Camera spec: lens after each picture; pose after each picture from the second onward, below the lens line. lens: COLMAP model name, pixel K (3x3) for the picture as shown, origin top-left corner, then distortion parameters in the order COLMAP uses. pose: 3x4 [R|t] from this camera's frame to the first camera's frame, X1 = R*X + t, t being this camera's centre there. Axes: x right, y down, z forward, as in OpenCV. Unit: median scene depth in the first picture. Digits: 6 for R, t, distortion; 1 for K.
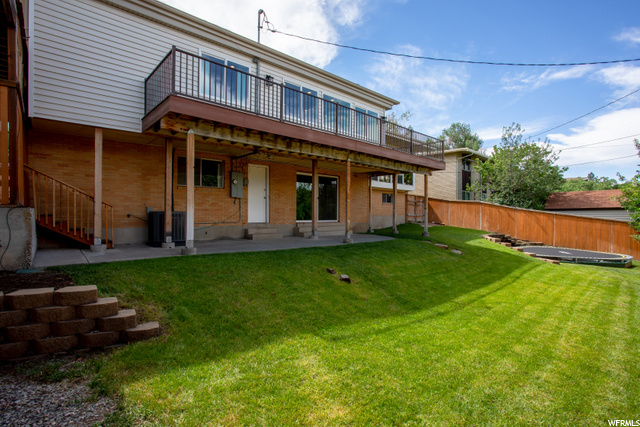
lens RADIAL K [[317.6, 0, 320.1], [0, 317.6, 215.4], [0, 0, 1]] dist [-0.045381, 0.000188]
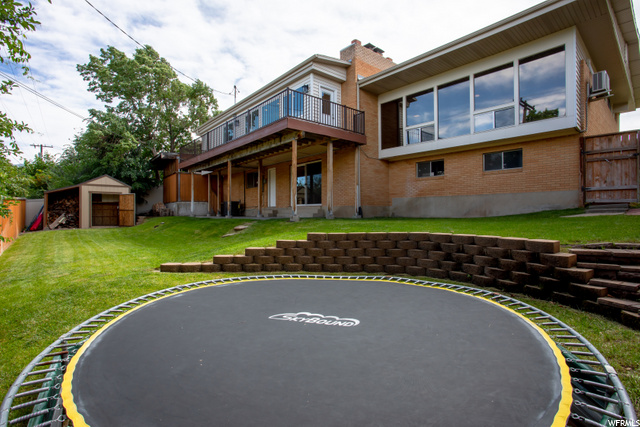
lens RADIAL K [[317.6, 0, 320.2], [0, 317.6, 214.0], [0, 0, 1]] dist [-0.045381, 0.000188]
pose [[-0.046541, -0.003213, -0.998911, 0.739275], [-0.002320, 0.999992, -0.003109, 0.035370], [0.998914, 0.002173, -0.046549, 0.740868]]
